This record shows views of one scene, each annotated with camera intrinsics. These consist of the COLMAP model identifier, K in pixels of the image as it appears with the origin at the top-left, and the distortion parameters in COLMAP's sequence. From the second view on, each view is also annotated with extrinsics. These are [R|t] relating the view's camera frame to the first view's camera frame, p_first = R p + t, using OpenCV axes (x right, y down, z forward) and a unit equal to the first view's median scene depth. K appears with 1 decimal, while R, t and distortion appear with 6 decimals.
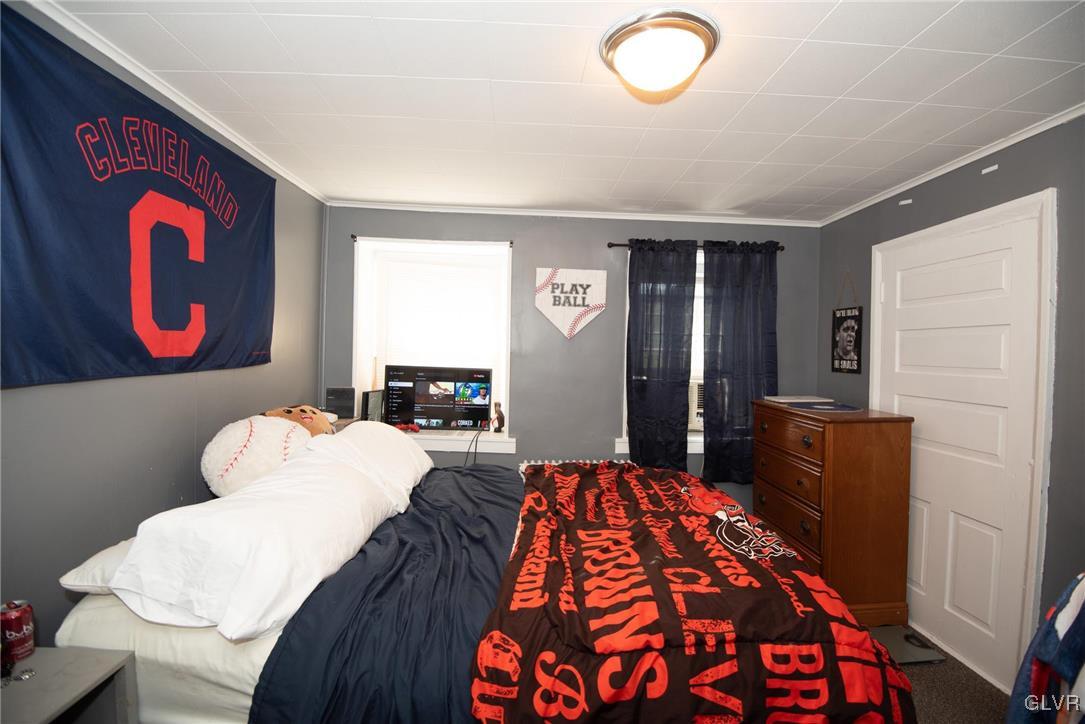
lens RADIAL K [[498.3, 0, 537.7], [0, 498.3, 358.1], [0, 0, 1]] dist [-0.033399, -0.006129]
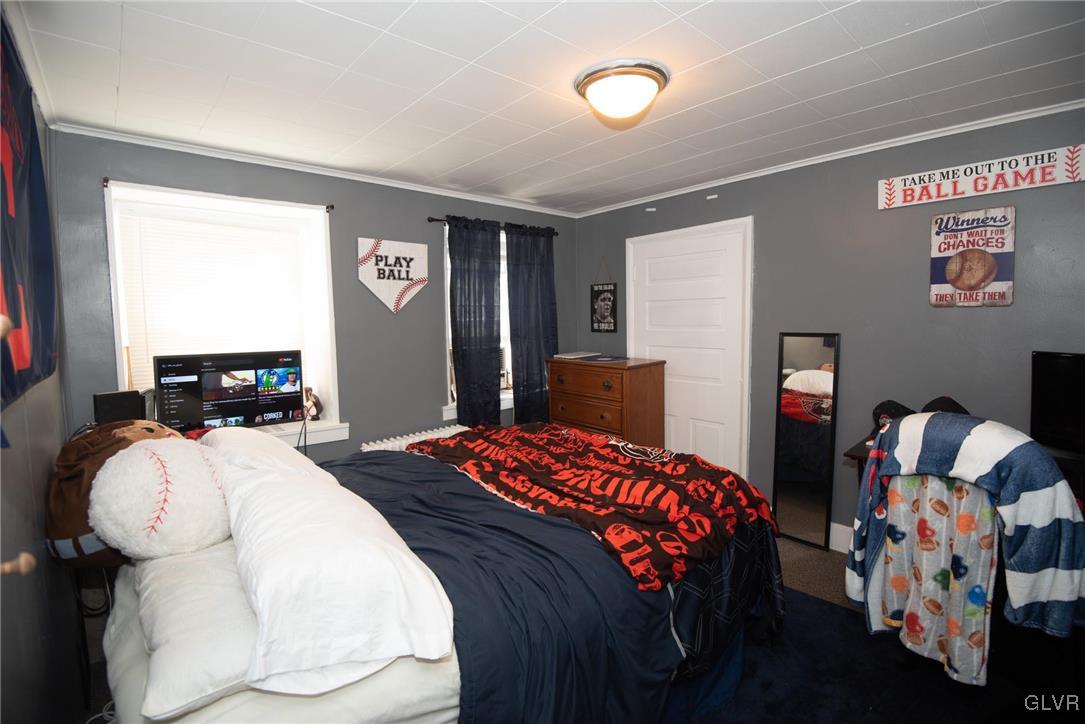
lens RADIAL K [[498.3, 0, 546.1], [0, 498.3, 363.8], [0, 0, 1]] dist [-0.033399, -0.006129]
pose [[0.763111, -0.095021, 0.639244, -0.346485], [0.043152, 0.994416, 0.096302, -0.021279], [-0.644825, -0.045905, 0.762950, 0.059825]]
